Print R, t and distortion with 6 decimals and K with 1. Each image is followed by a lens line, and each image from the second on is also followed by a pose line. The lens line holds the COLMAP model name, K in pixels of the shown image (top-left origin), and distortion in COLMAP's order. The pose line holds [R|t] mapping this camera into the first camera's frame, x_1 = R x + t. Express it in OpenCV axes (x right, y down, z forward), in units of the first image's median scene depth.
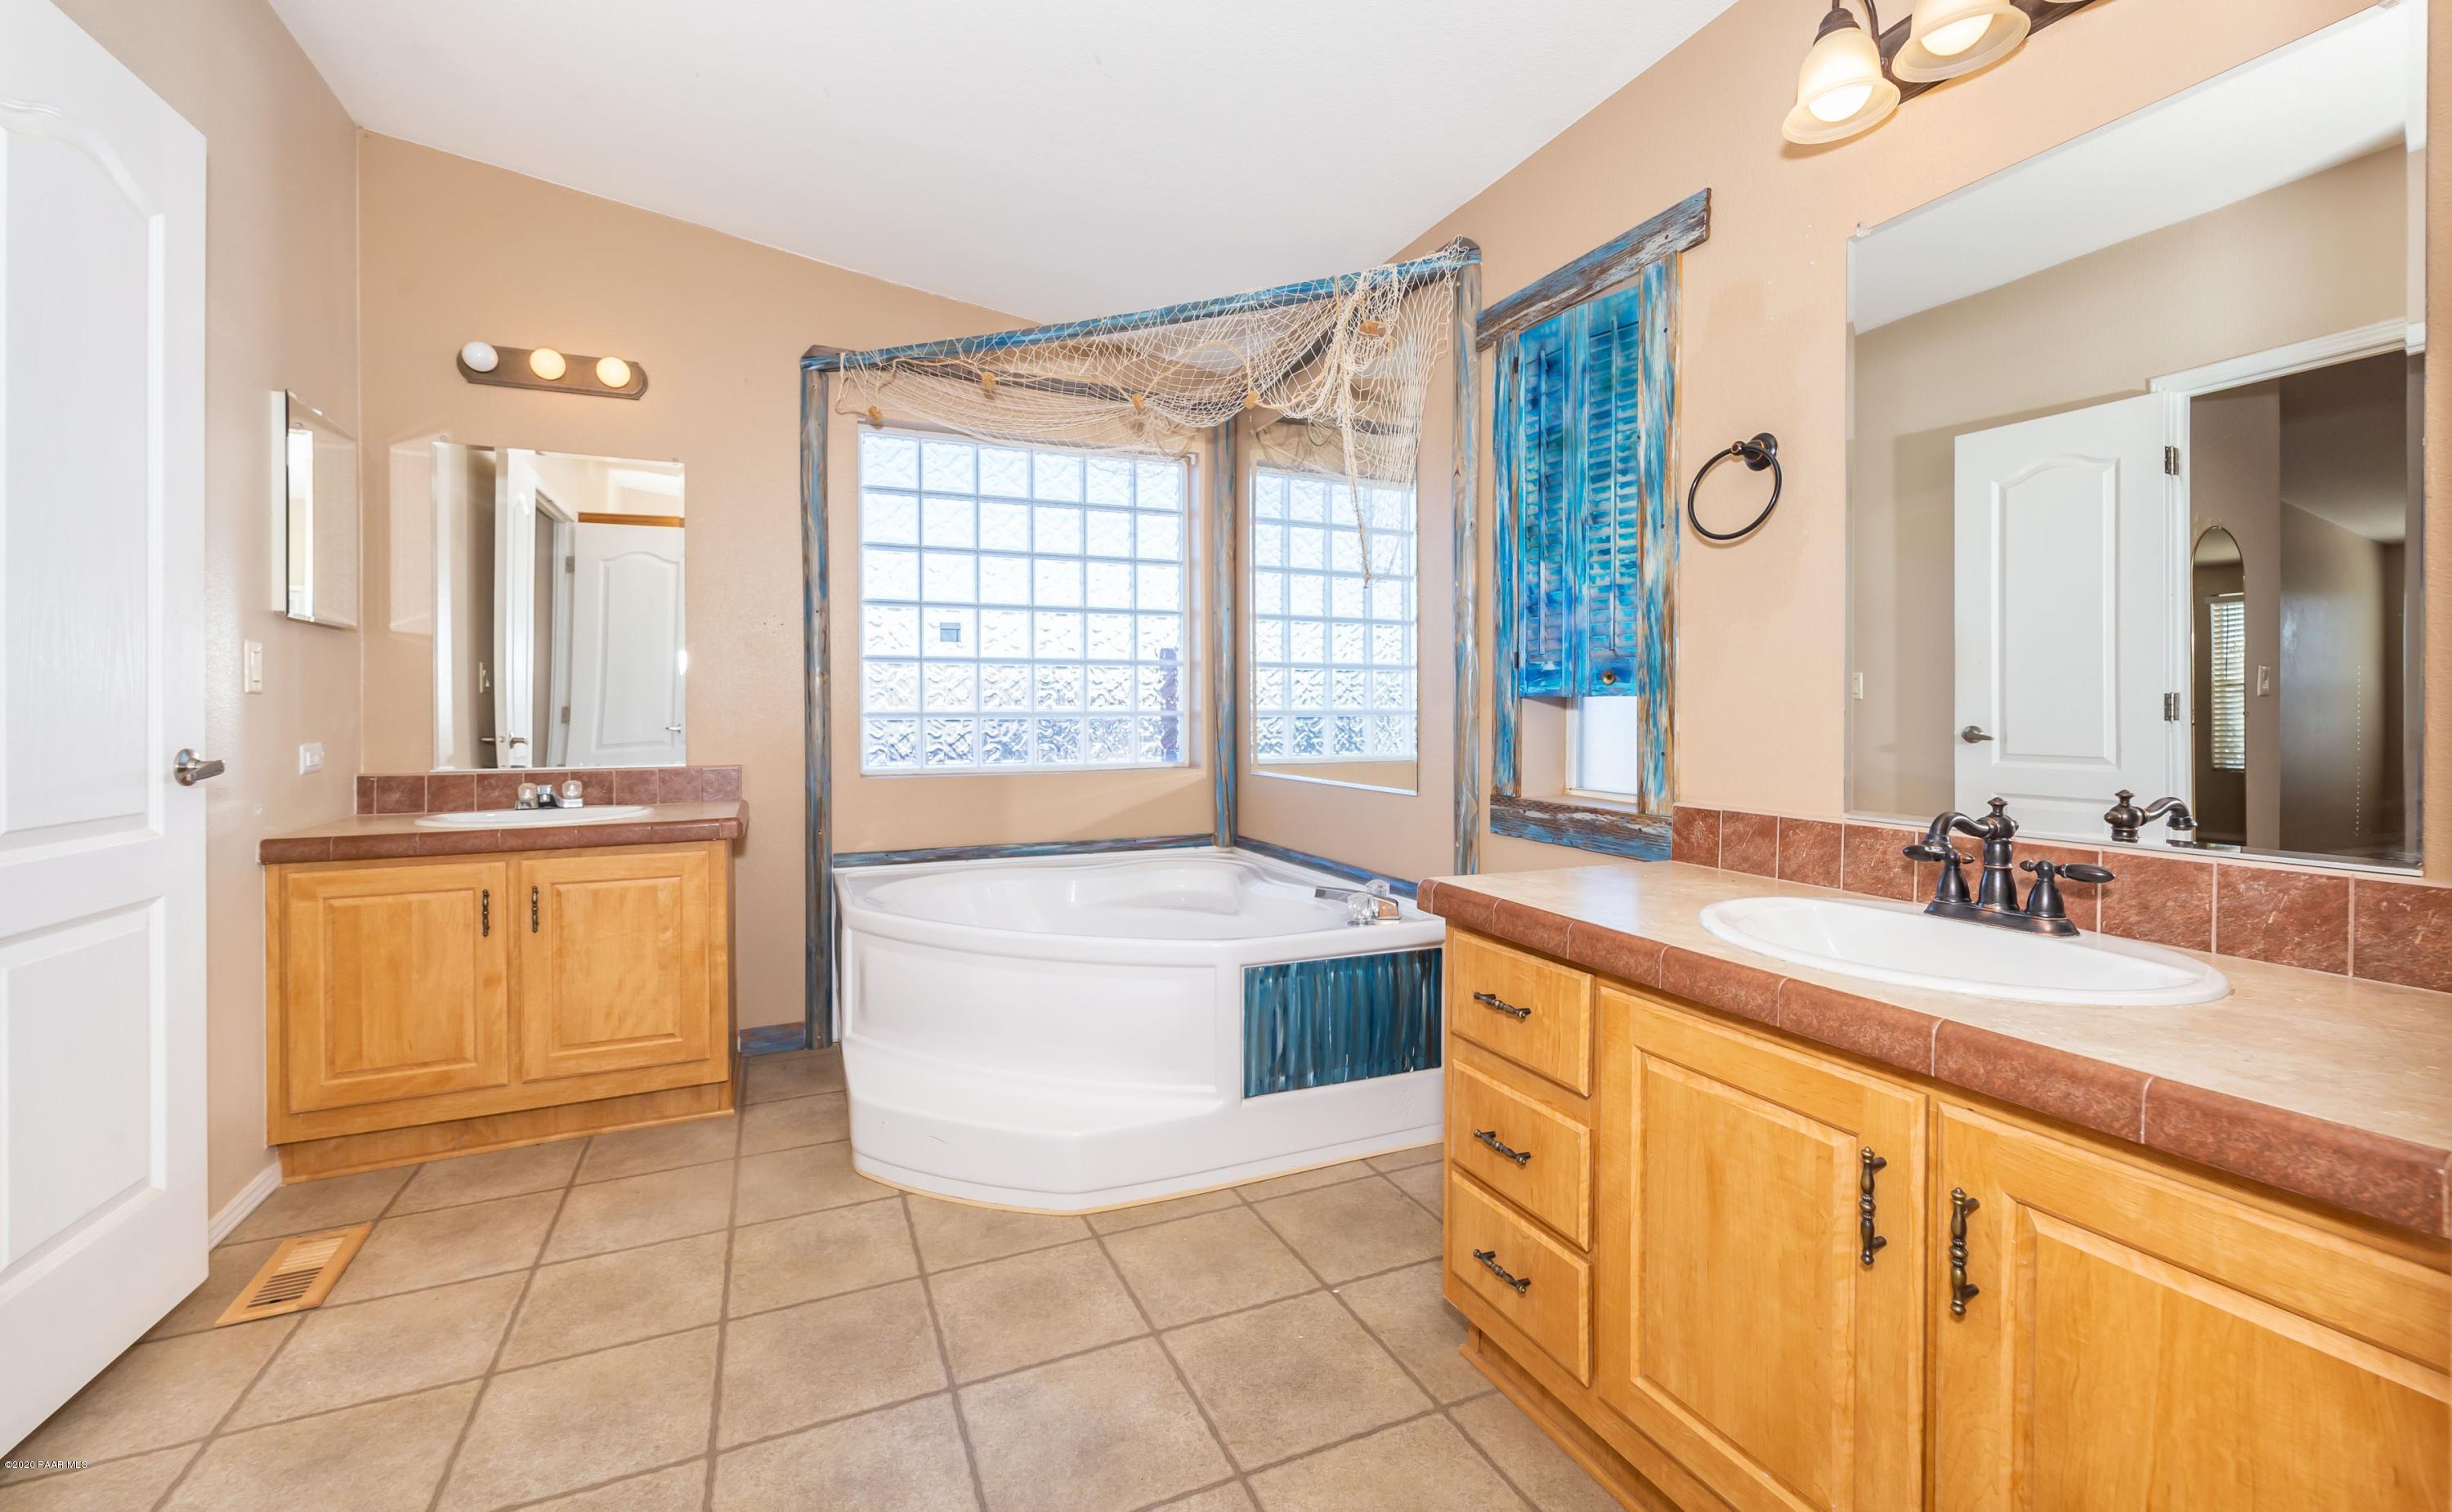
lens RADIAL K [[996.9, 0, 1225.2], [0, 996.9, 695.8], [0, 0, 1]] dist [-0.002611, -0.000228]
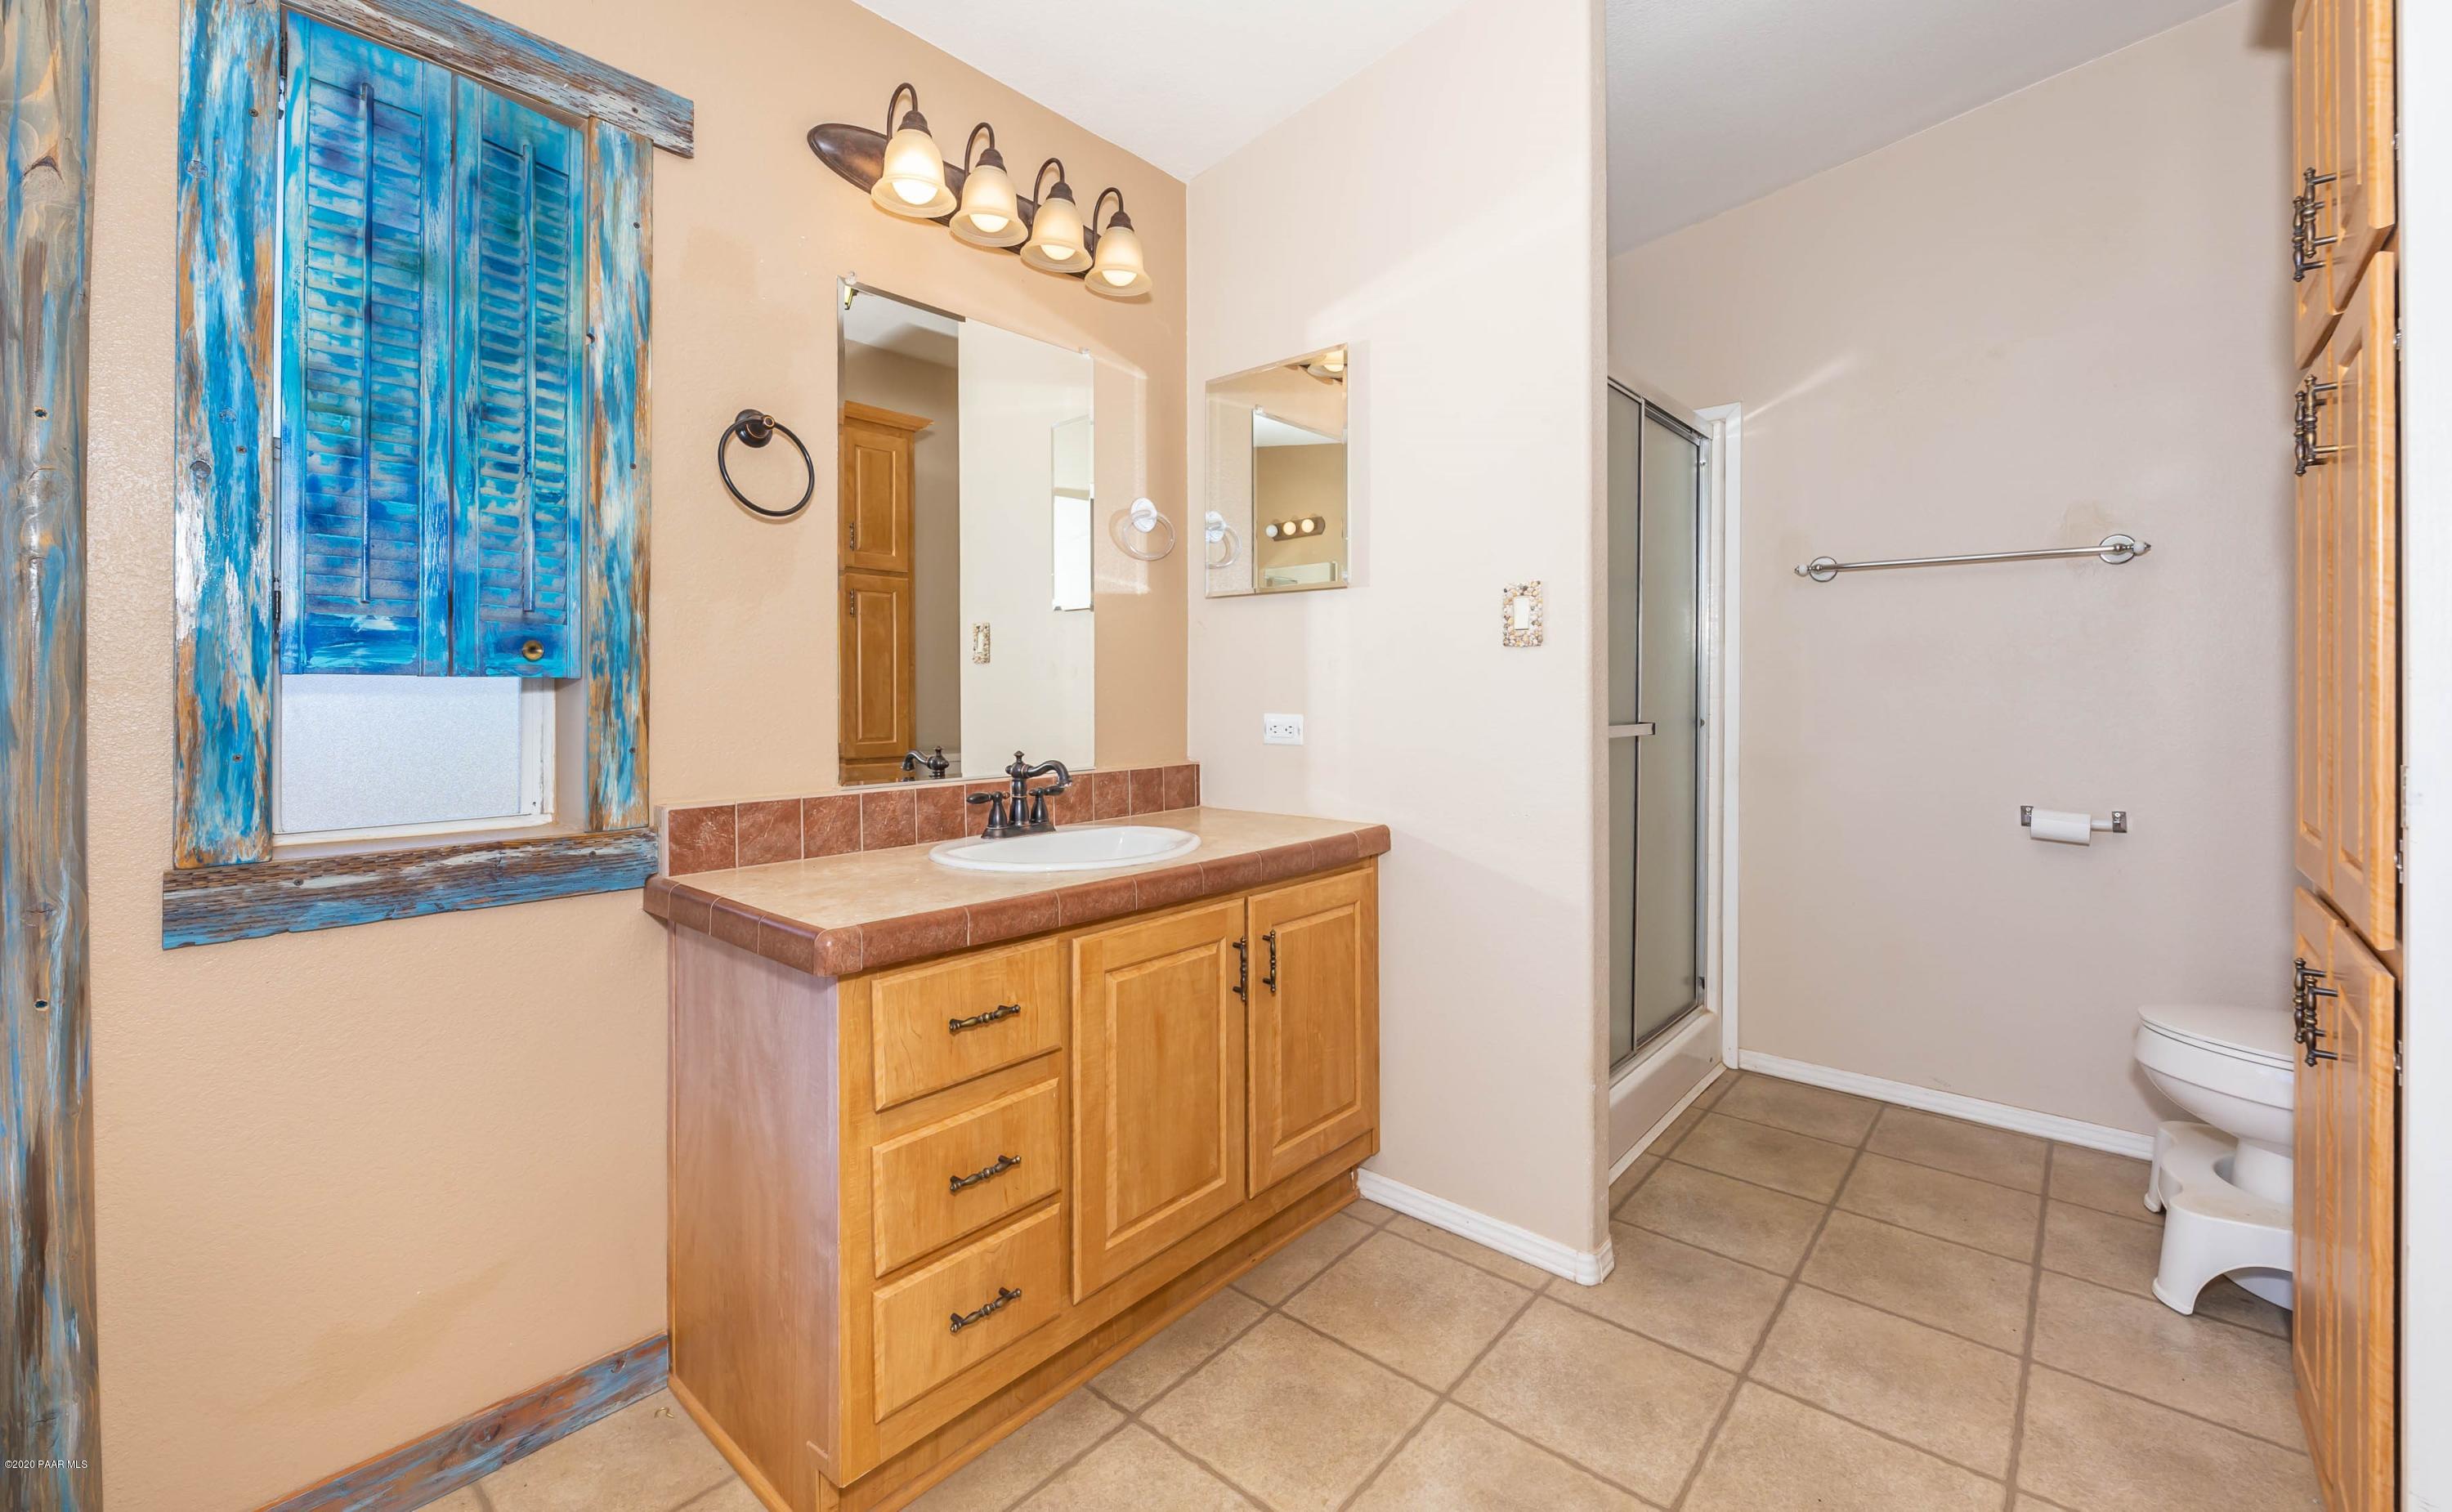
lens RADIAL K [[996.9, 0, 1225.2], [0, 996.9, 695.8], [0, 0, 1]] dist [-0.002611, -0.000228]
pose [[-0.419692, 0.004917, 0.907653, -0.453317], [-0.002079, 0.999977, -0.006378, 0.017128], [-0.907664, -0.004564, -0.419672, 0.840314]]
